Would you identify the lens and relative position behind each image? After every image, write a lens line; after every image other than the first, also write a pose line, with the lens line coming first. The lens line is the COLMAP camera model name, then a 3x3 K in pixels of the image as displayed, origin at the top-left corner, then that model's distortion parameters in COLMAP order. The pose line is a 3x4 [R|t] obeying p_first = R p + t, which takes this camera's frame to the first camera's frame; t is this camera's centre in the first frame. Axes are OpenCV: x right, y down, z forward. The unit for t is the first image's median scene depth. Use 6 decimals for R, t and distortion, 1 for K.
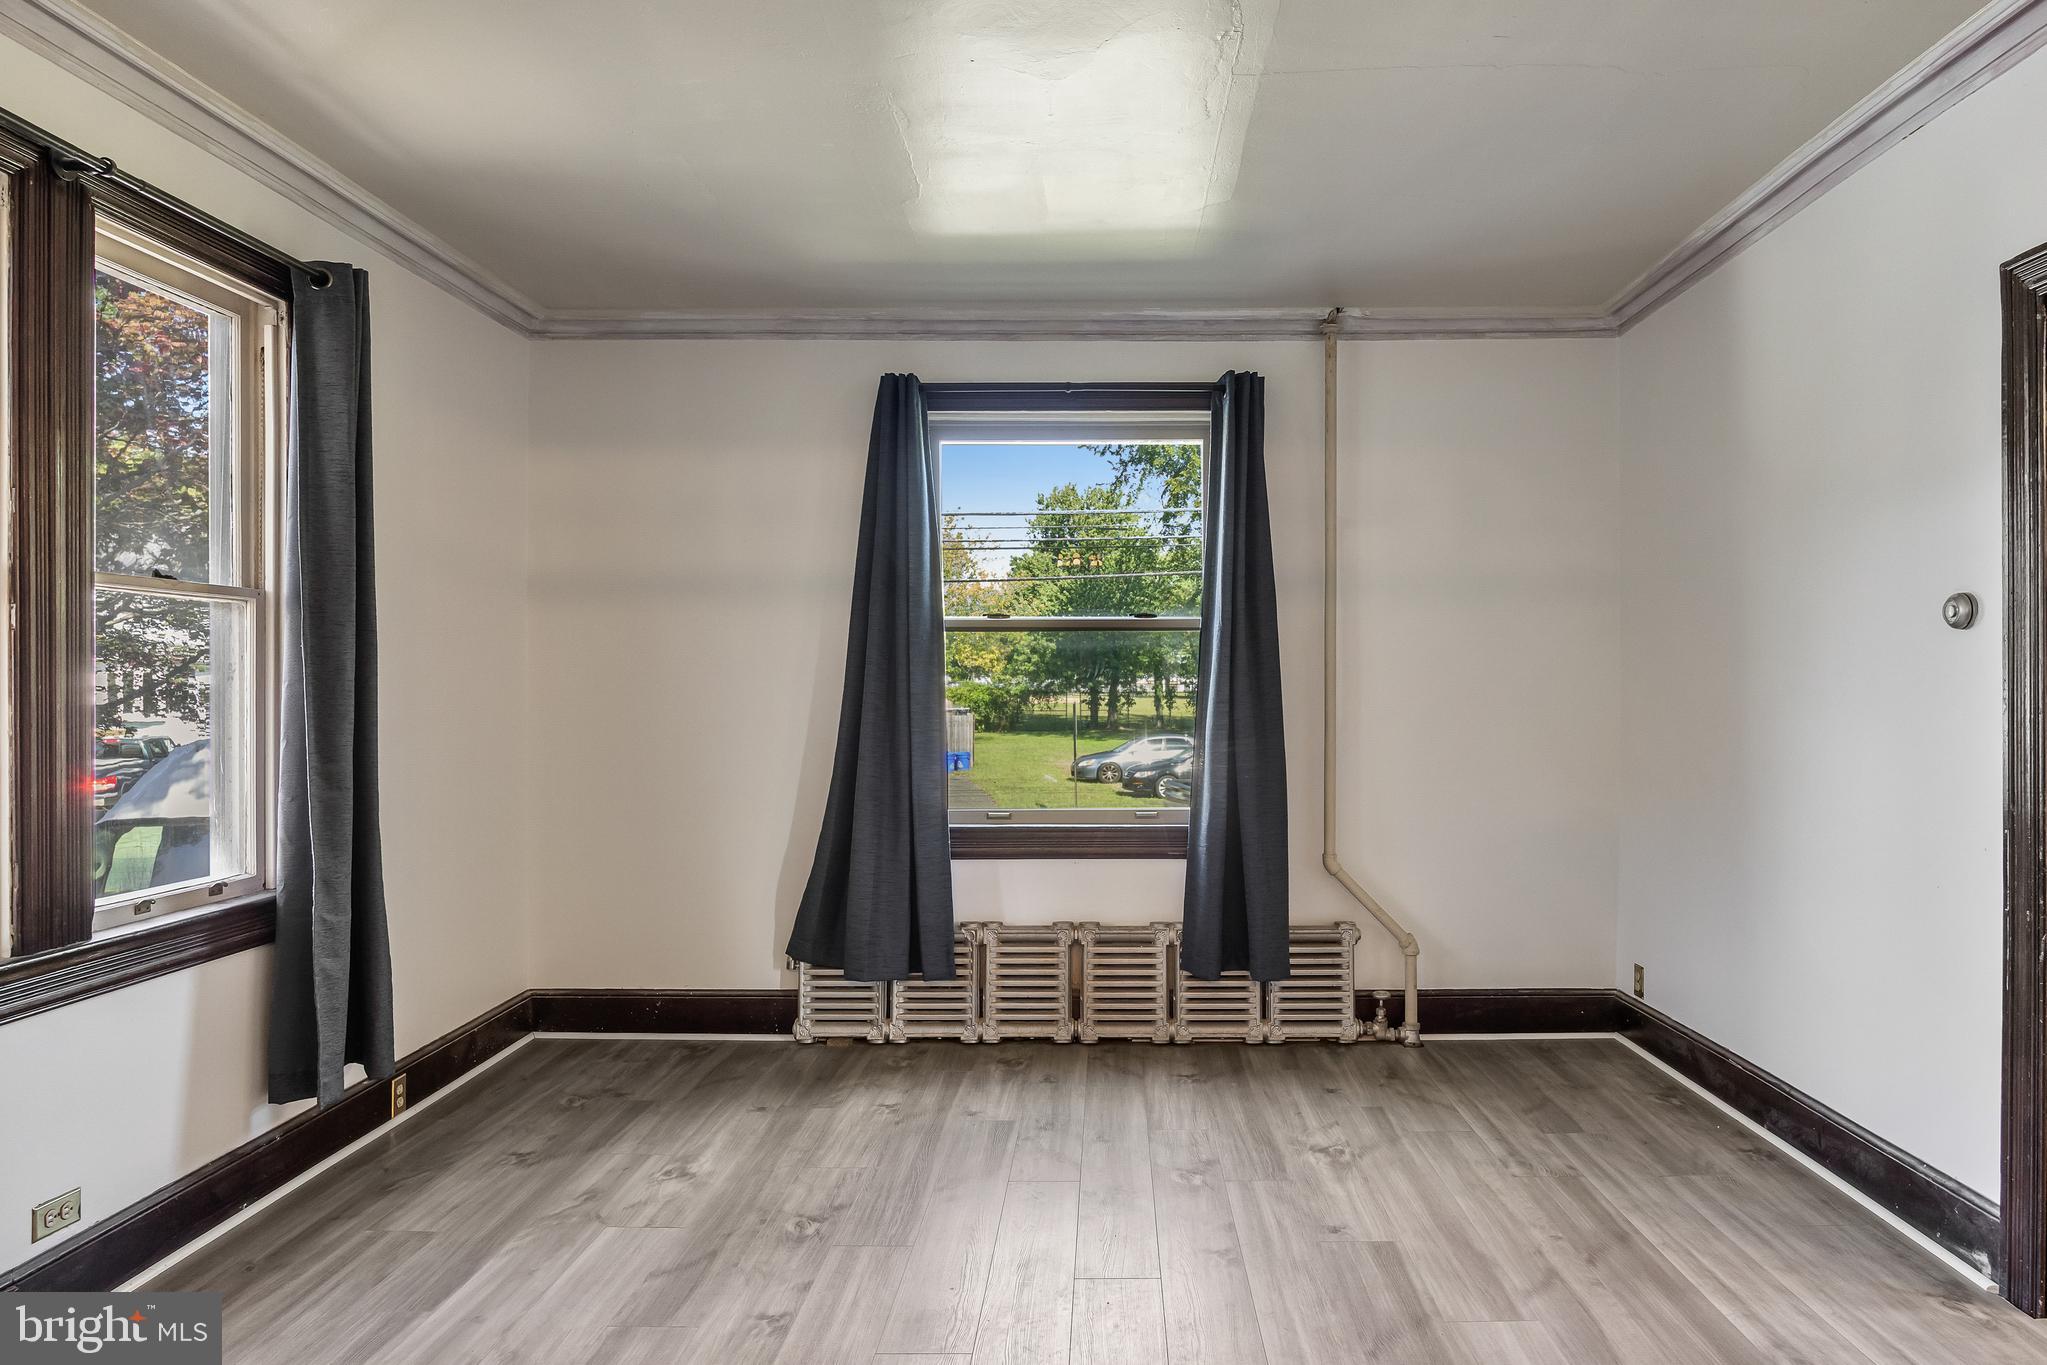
lens RADIAL K [[1248.0, 0, 1023.5], [0, 1248.0, 682.5], [0, 0, 1]] dist [-0.019225, 0.002434]
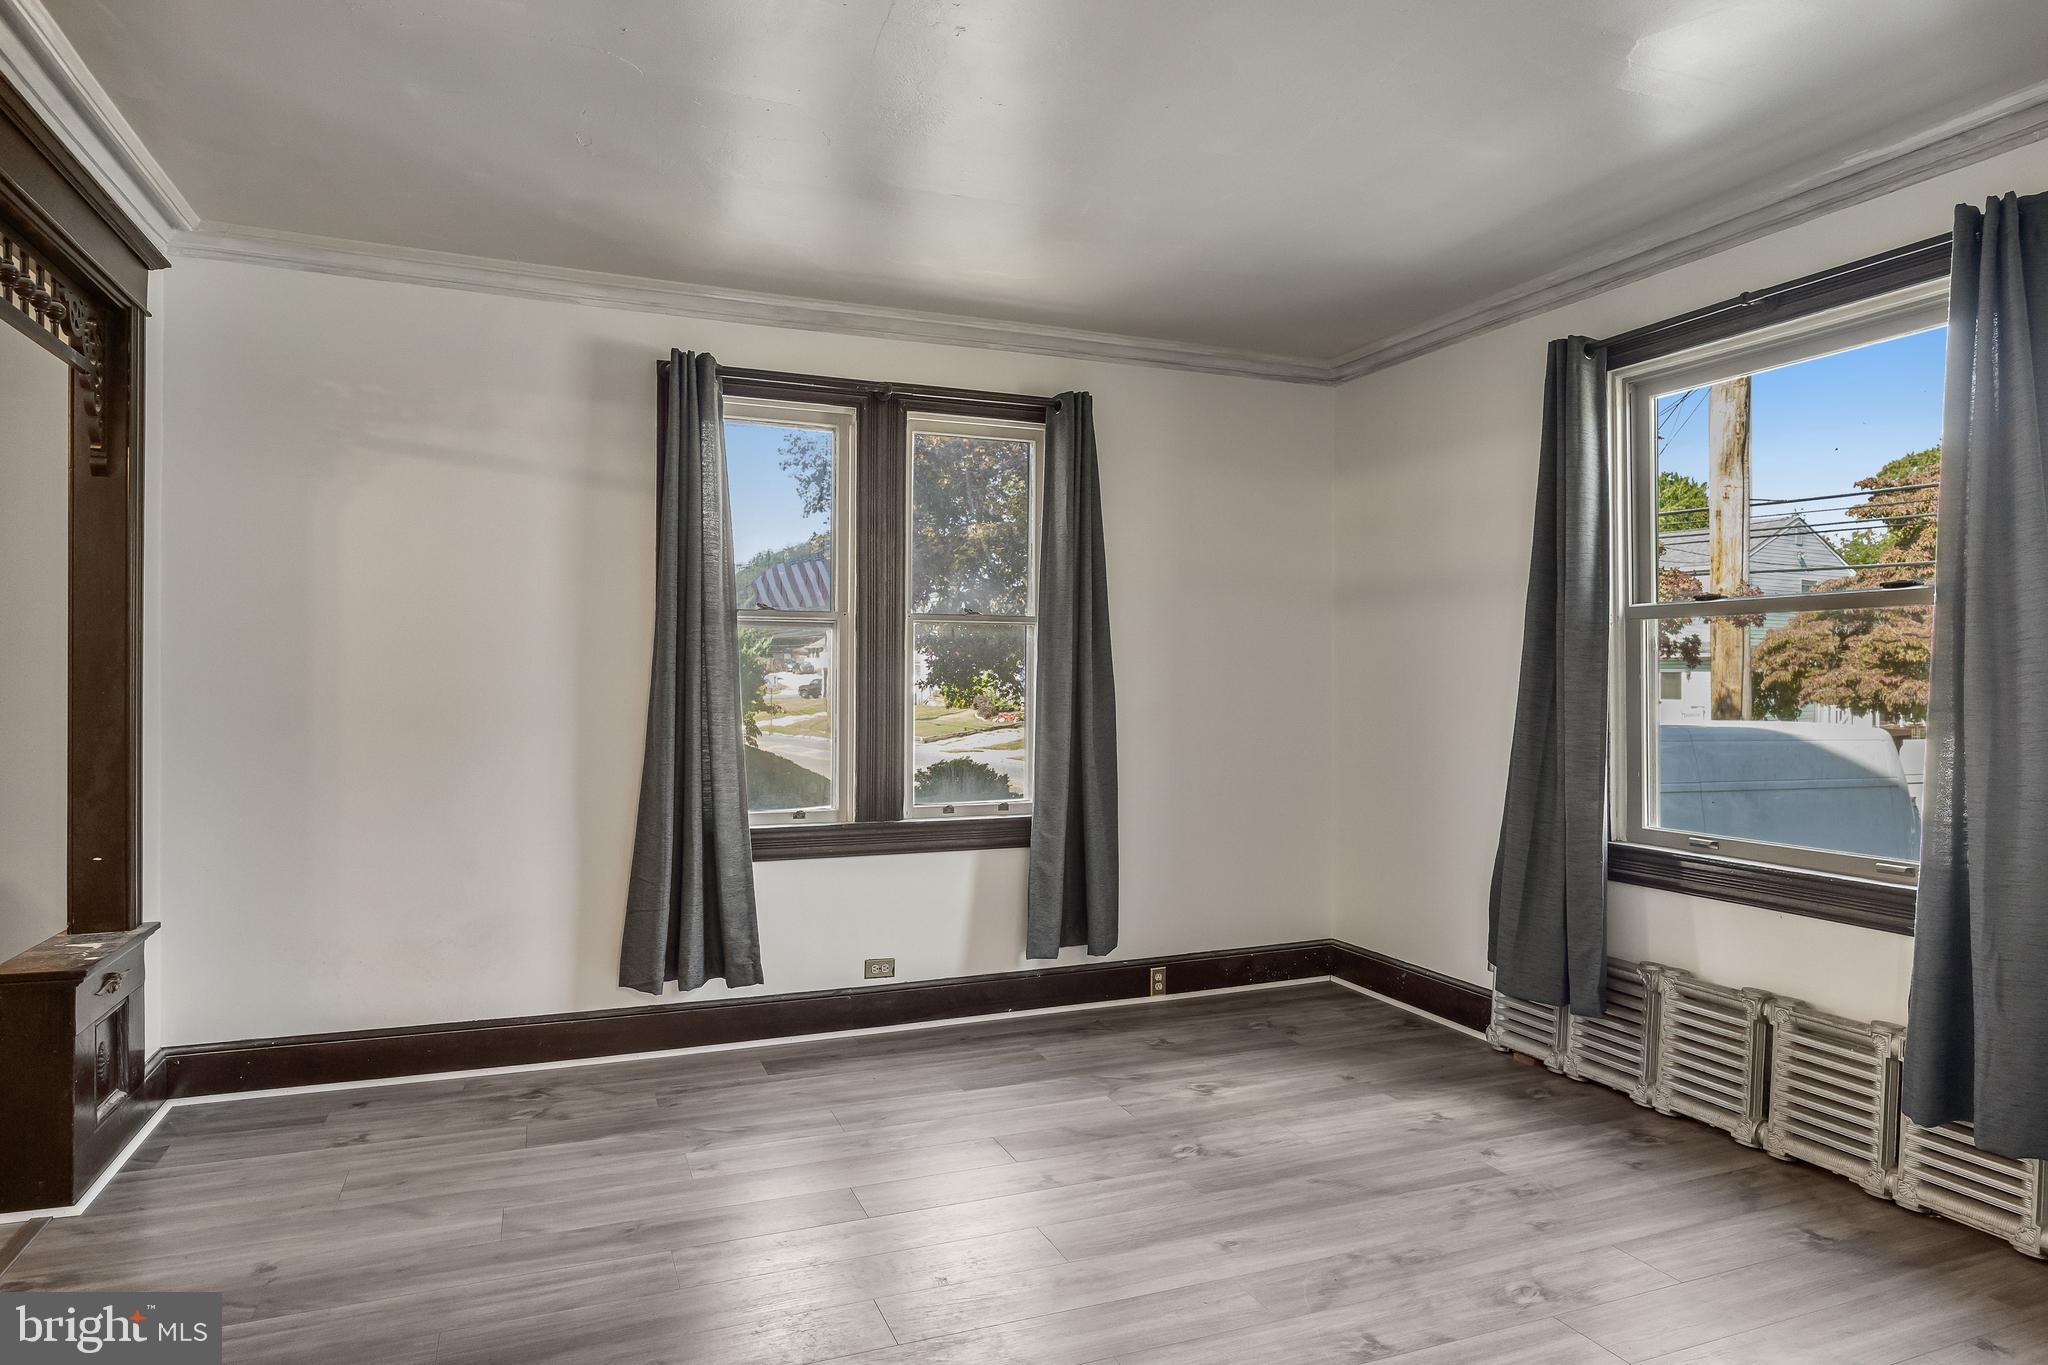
lens RADIAL K [[1201.9, 0, 1024.0], [0, 1201.9, 682.5], [0, 0, 1]] dist [-0.002909, 0.001310]
pose [[0.384635, 0.005703, -0.923051, 0.547914], [-0.003013, 0.999983, 0.004923, -0.000932], [0.923064, 0.000888, 0.384646, 0.297521]]
